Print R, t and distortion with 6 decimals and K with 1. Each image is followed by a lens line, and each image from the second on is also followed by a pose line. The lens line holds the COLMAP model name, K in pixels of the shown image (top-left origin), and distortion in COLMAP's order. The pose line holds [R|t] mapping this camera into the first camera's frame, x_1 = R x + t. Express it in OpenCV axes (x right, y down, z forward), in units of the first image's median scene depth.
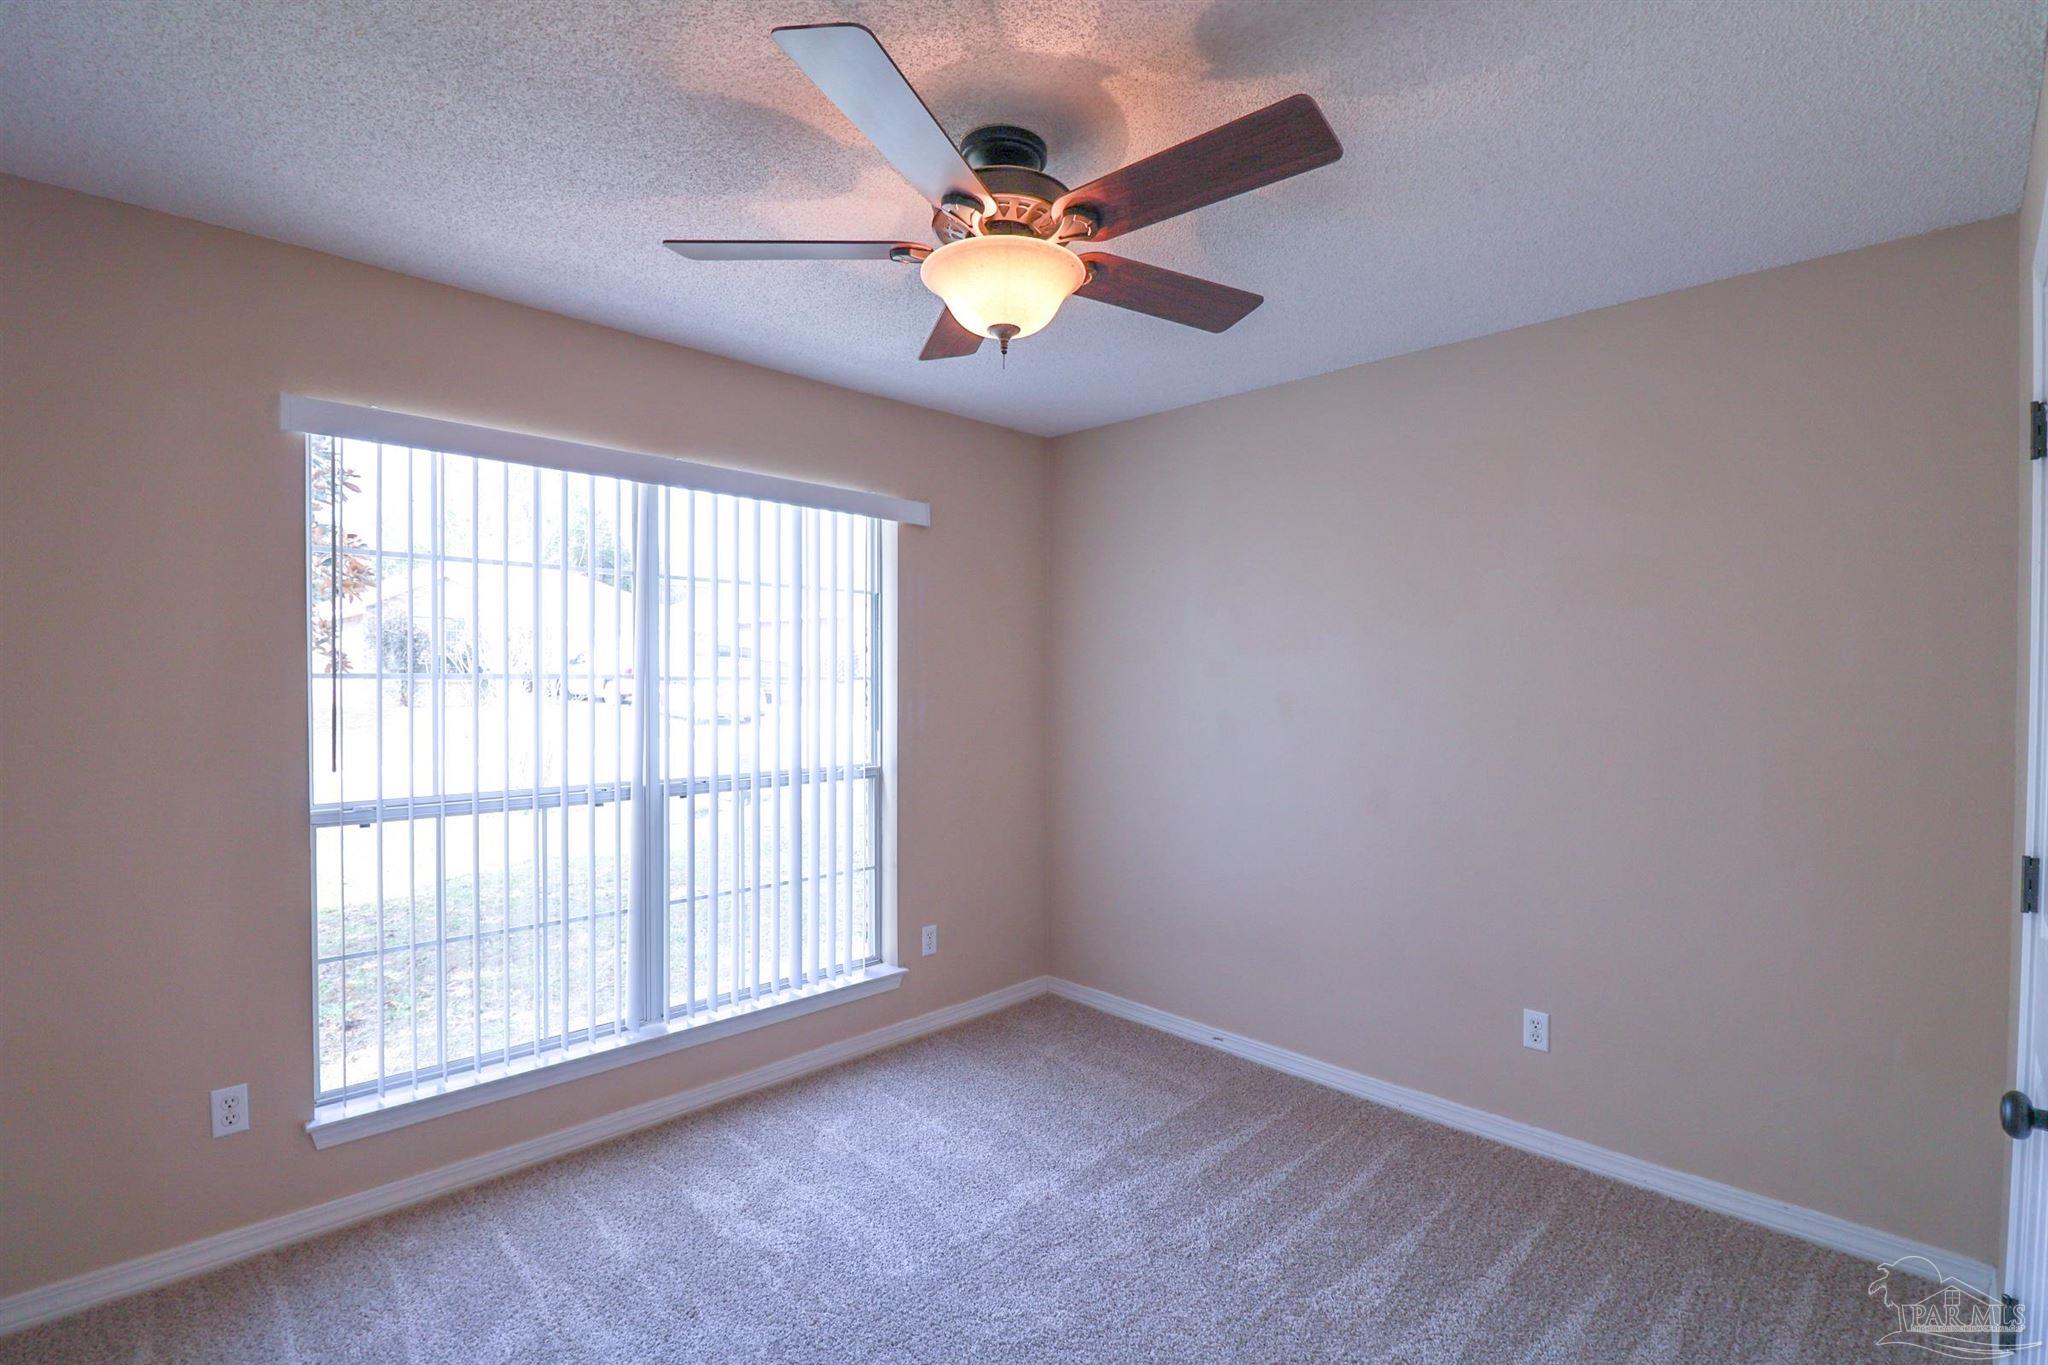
lens RADIAL K [[967.1, 0, 1037.0], [0, 967.1, 690.5], [0, 0, 1]] dist [-0.002031, -0.021166]
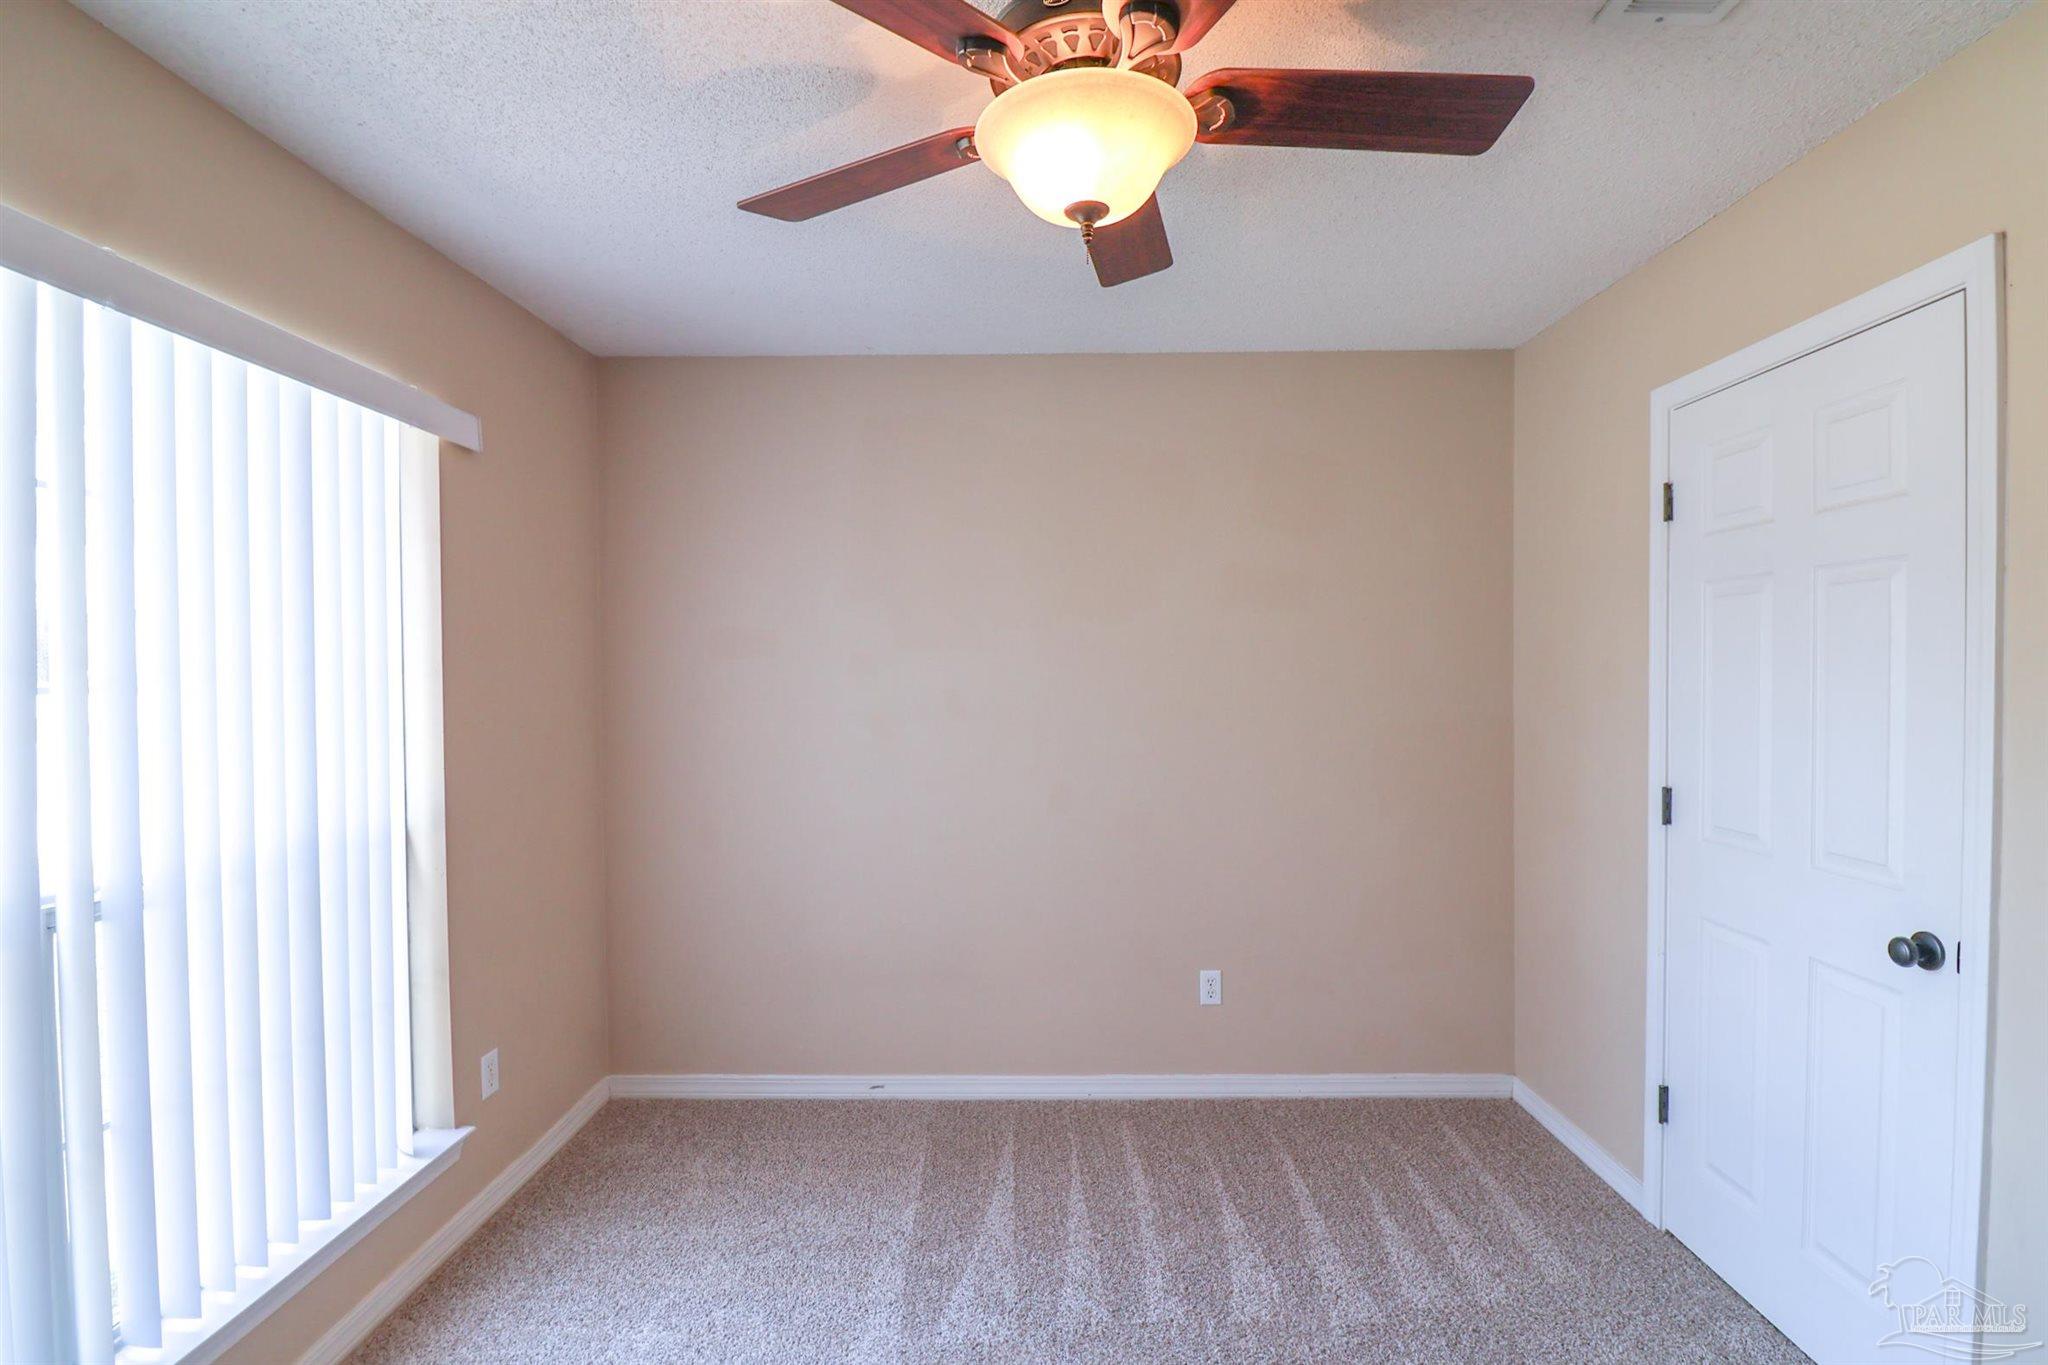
lens RADIAL K [[967.1, 0, 1037.0], [0, 967.1, 690.5], [0, 0, 1]] dist [-0.002031, -0.021166]
pose [[0.704873, -0.022749, 0.708968, -0.408737], [0.018745, 0.999734, 0.013442, -0.010548], [-0.709086, 0.003814, 0.705112, 0.349380]]
